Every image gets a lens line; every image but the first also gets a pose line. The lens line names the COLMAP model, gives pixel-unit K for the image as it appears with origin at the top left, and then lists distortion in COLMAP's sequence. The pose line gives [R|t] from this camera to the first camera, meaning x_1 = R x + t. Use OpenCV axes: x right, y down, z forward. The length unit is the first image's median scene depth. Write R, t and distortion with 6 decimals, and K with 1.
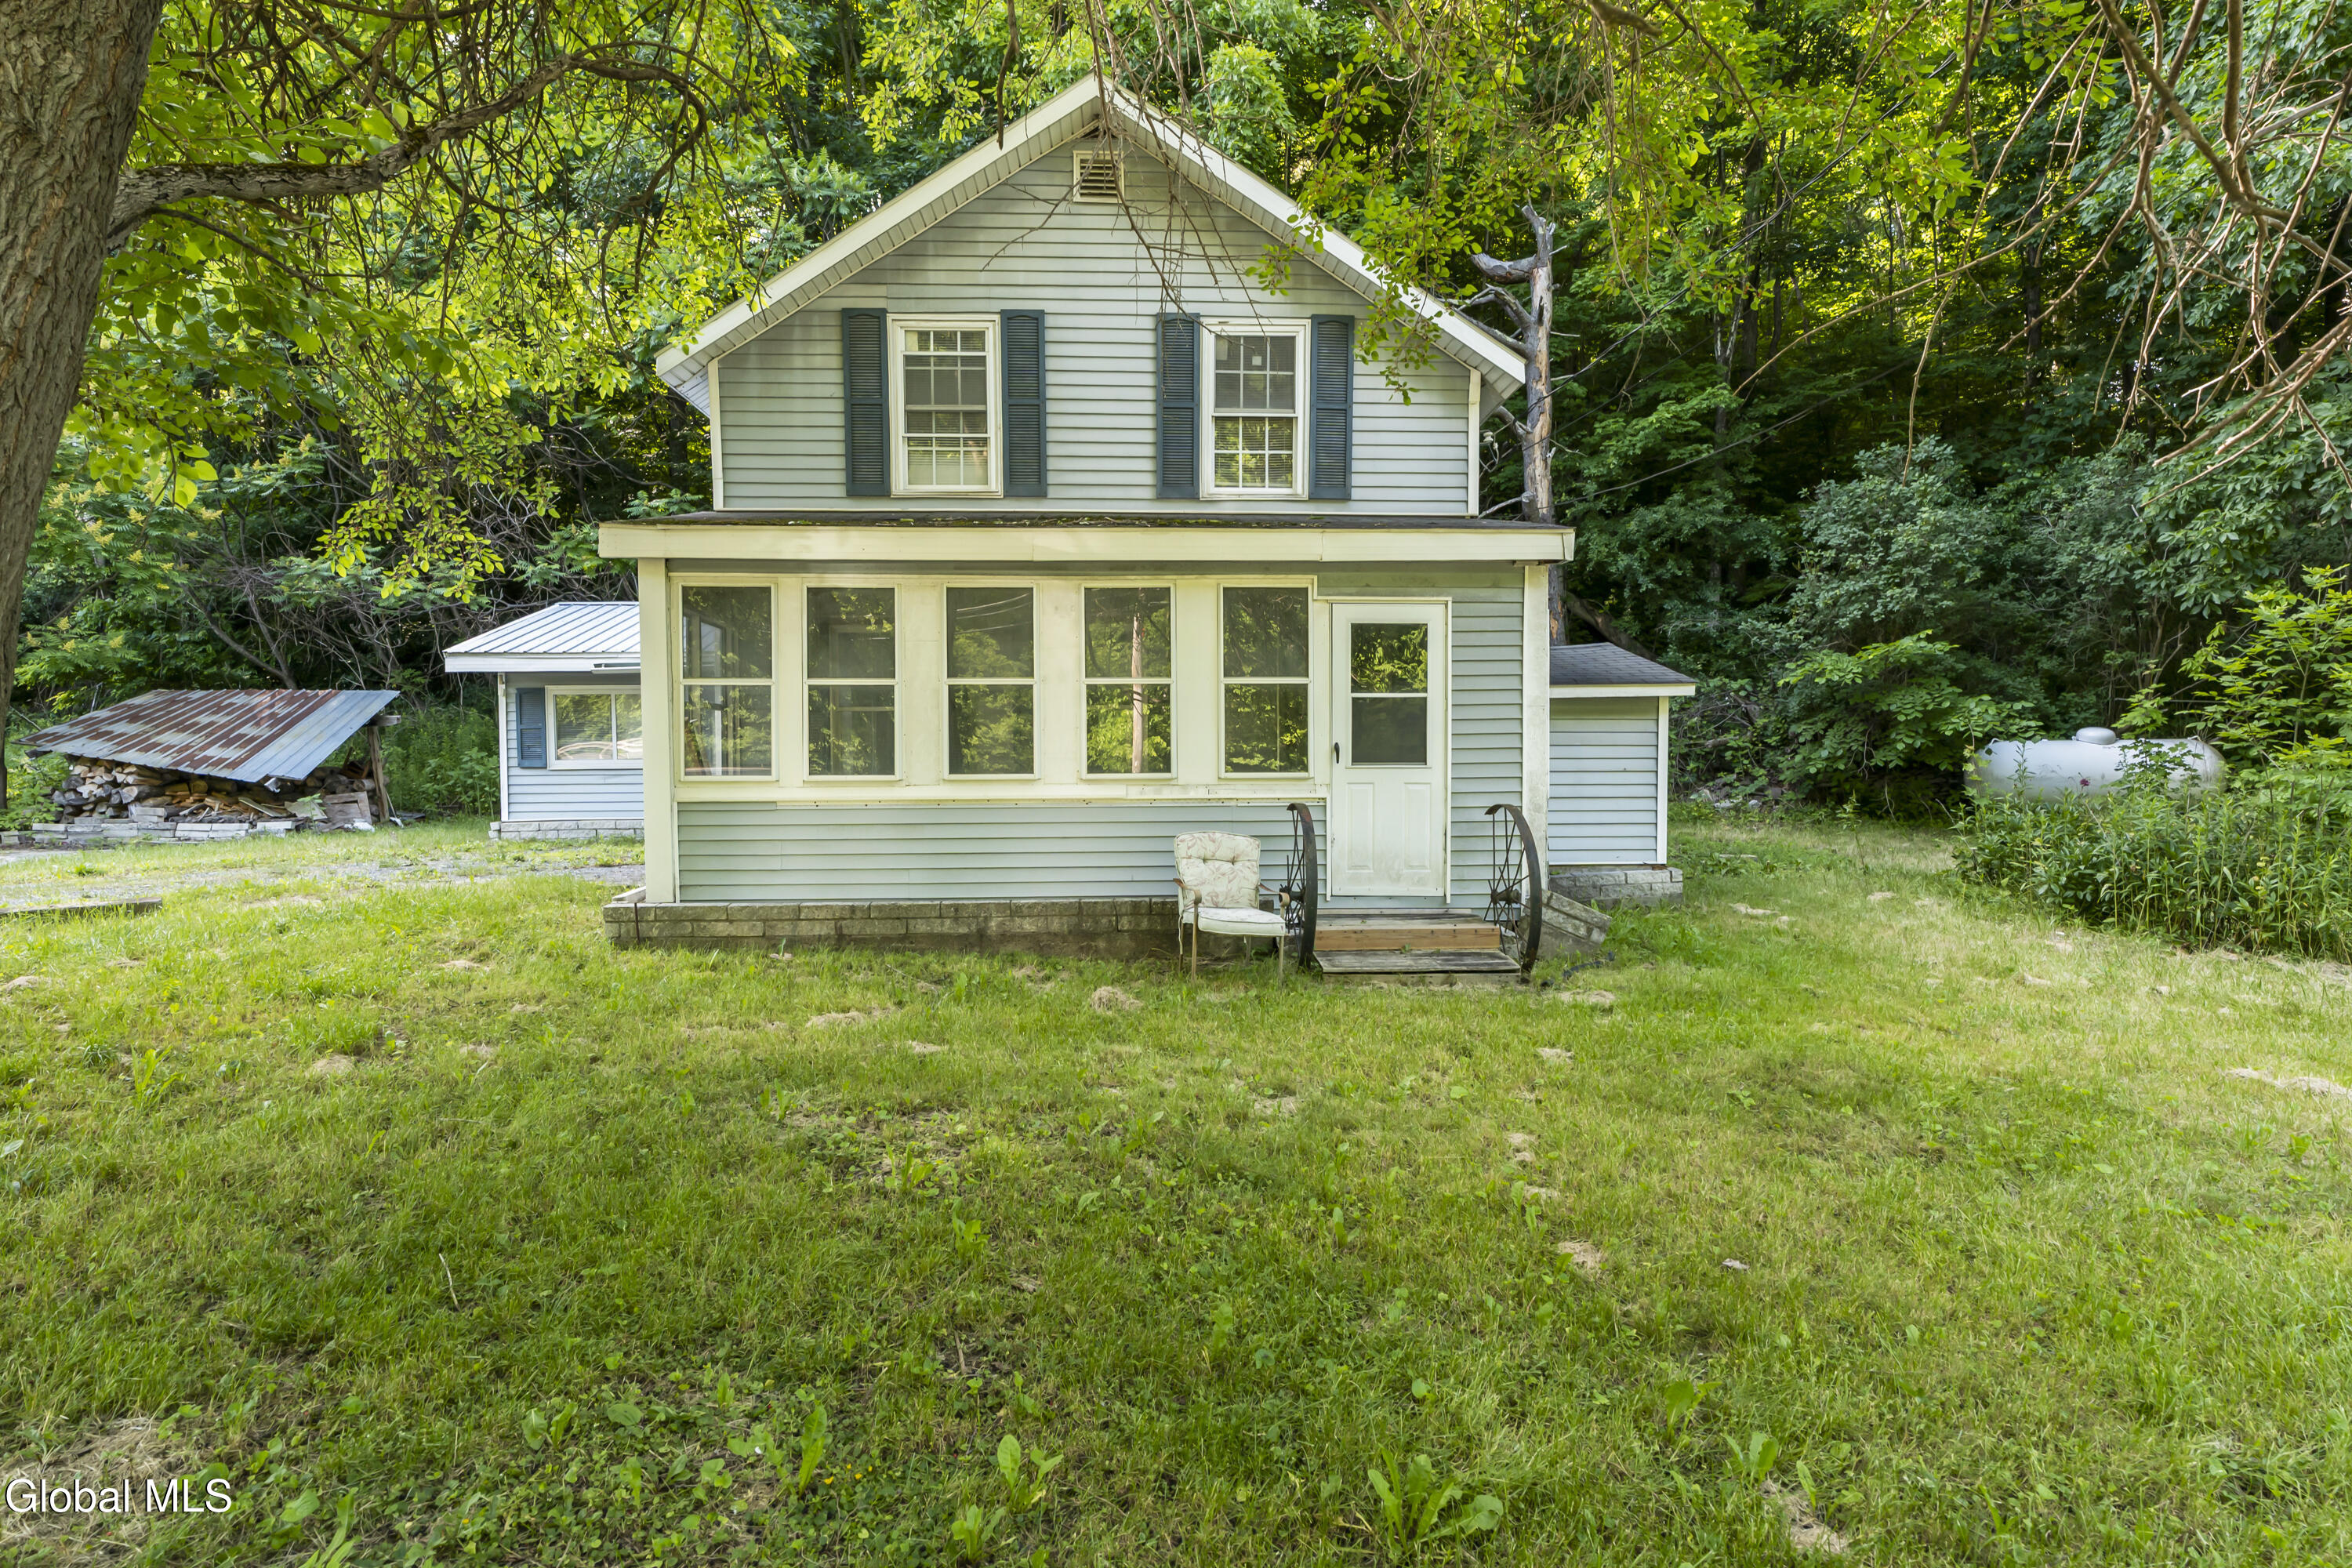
lens RADIAL K [[1176.5, 0, 1176.0], [0, 1176.5, 794.1], [0, 0, 1]] dist [-0.000214, -0.001261]
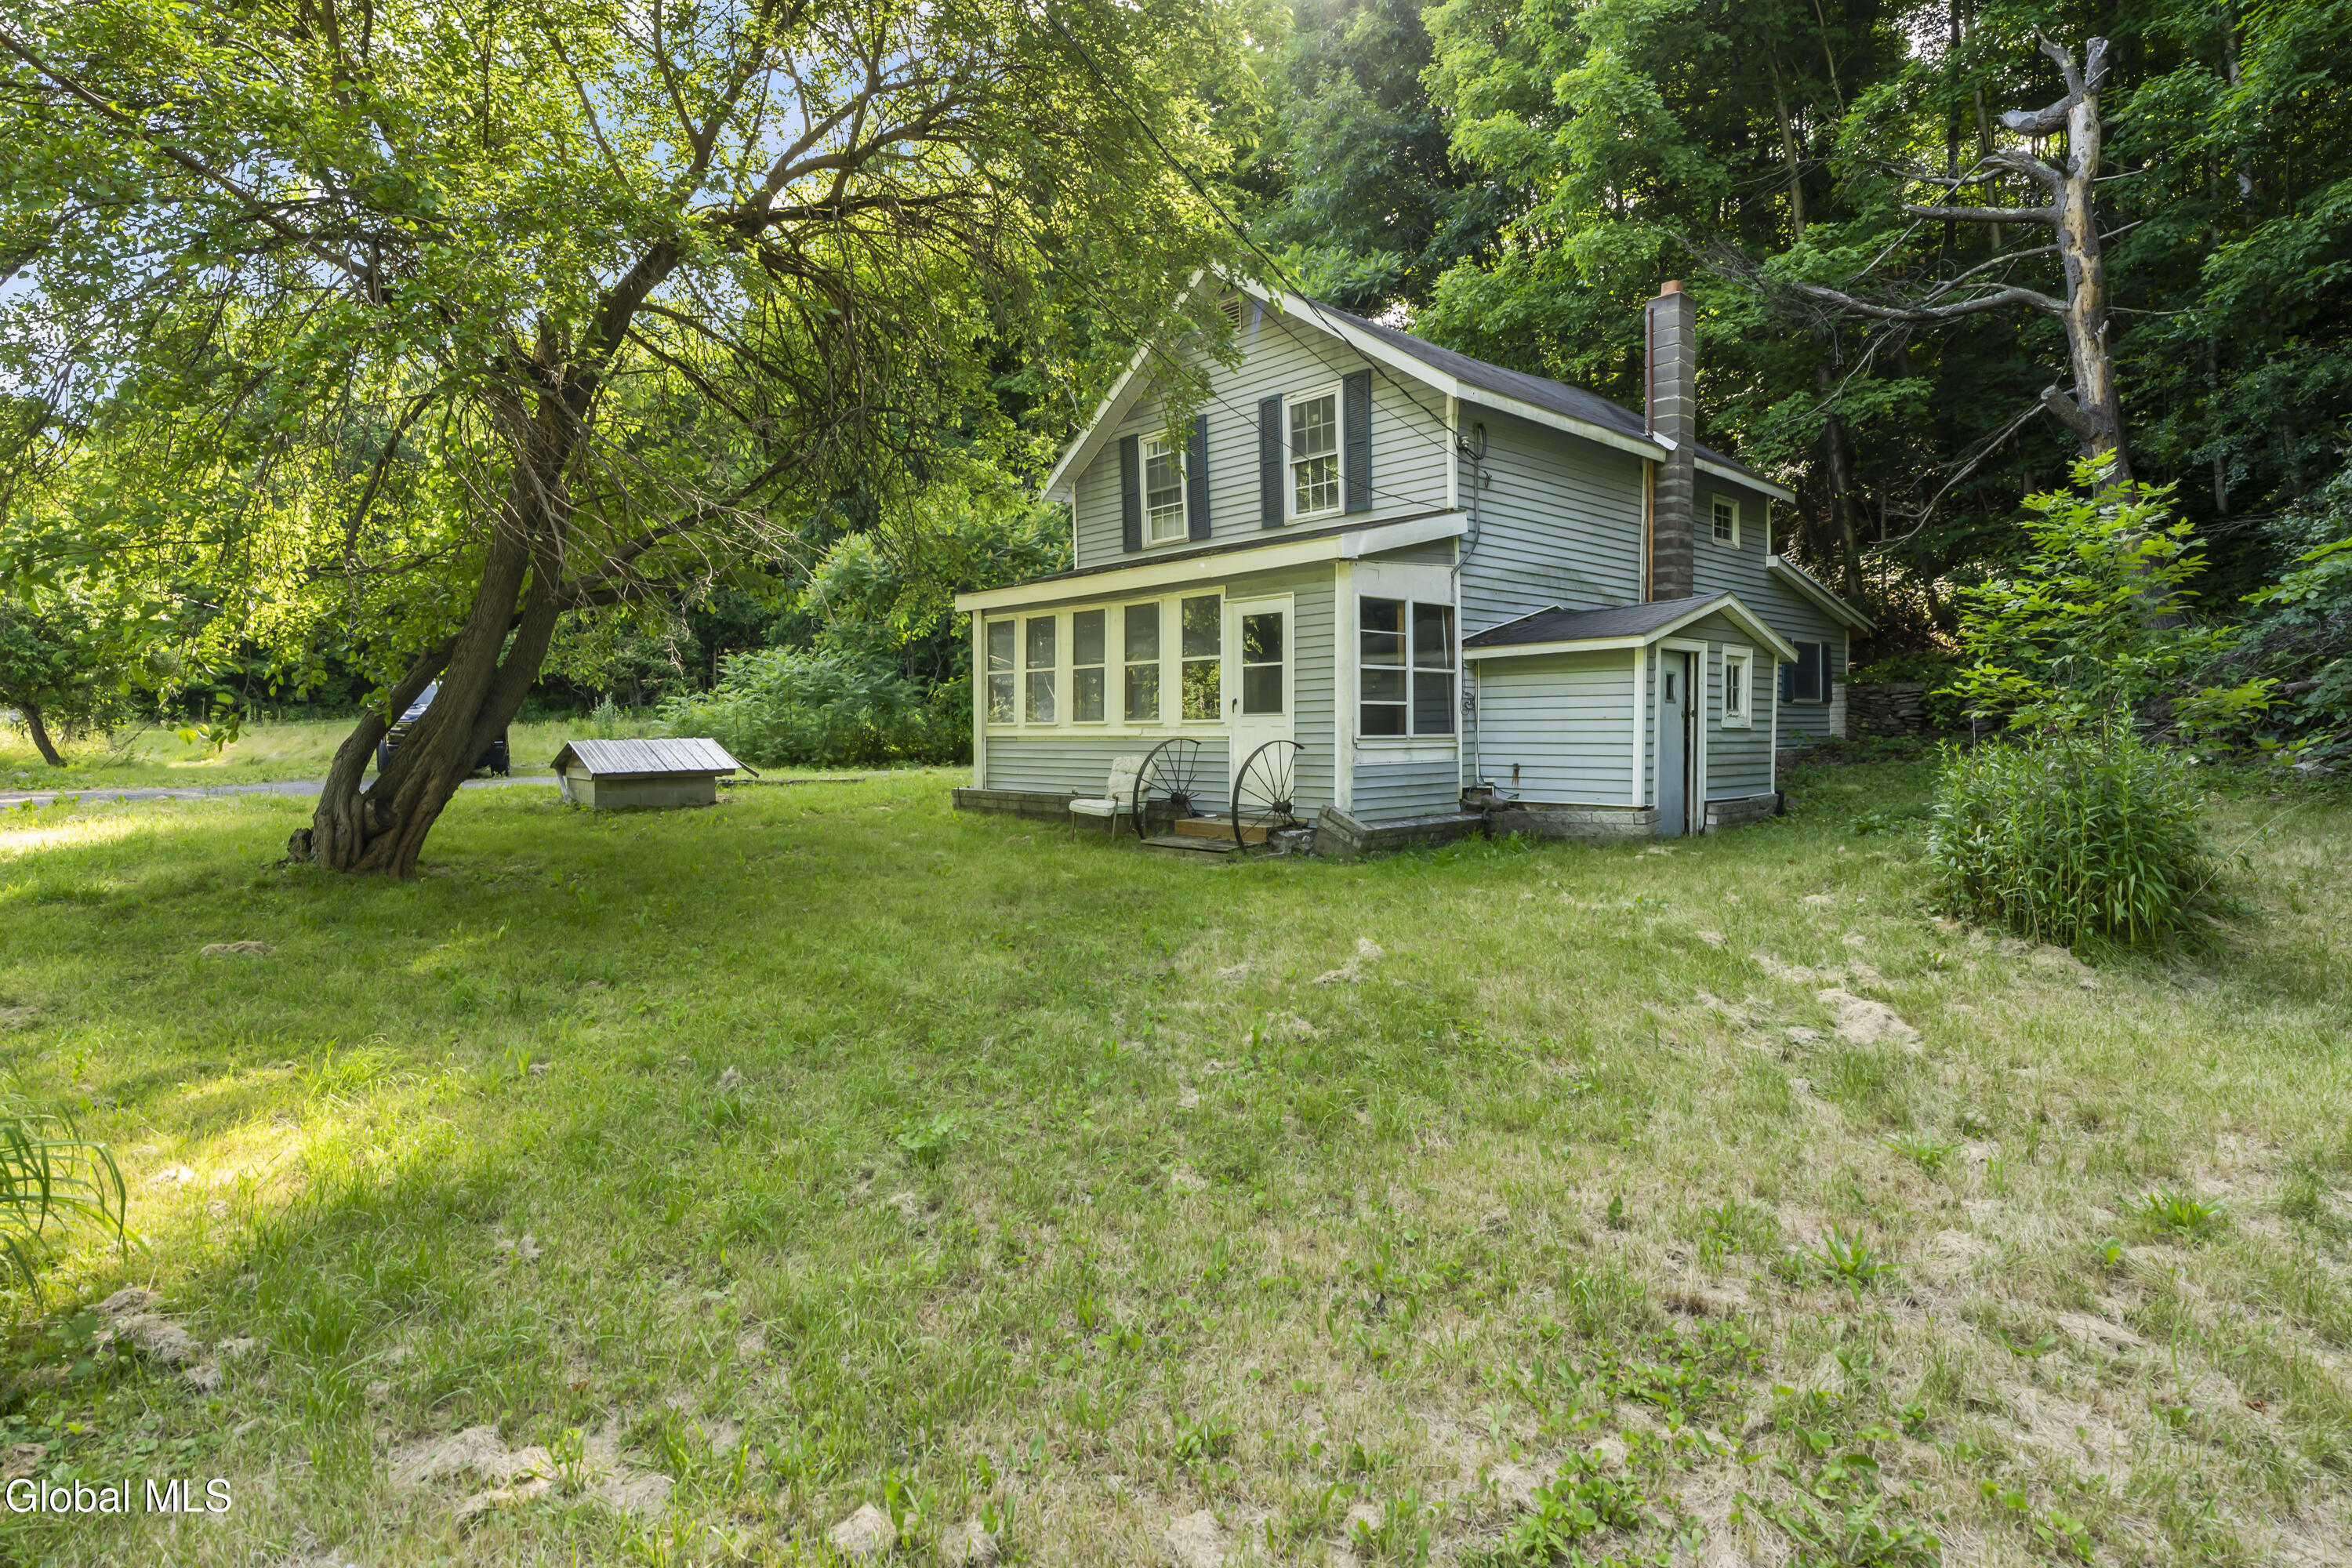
lens RADIAL K [[1176.5, 0, 1180.3], [0, 1176.5, 771.5], [0, 0, 1]] dist [-0.000214, -0.001261]
pose [[0.645767, 0.029576, -0.762961, 1.021991], [-0.019264, 0.999563, 0.022443, 0.012378], [0.763291, 0.000205, 0.646054, 0.003669]]
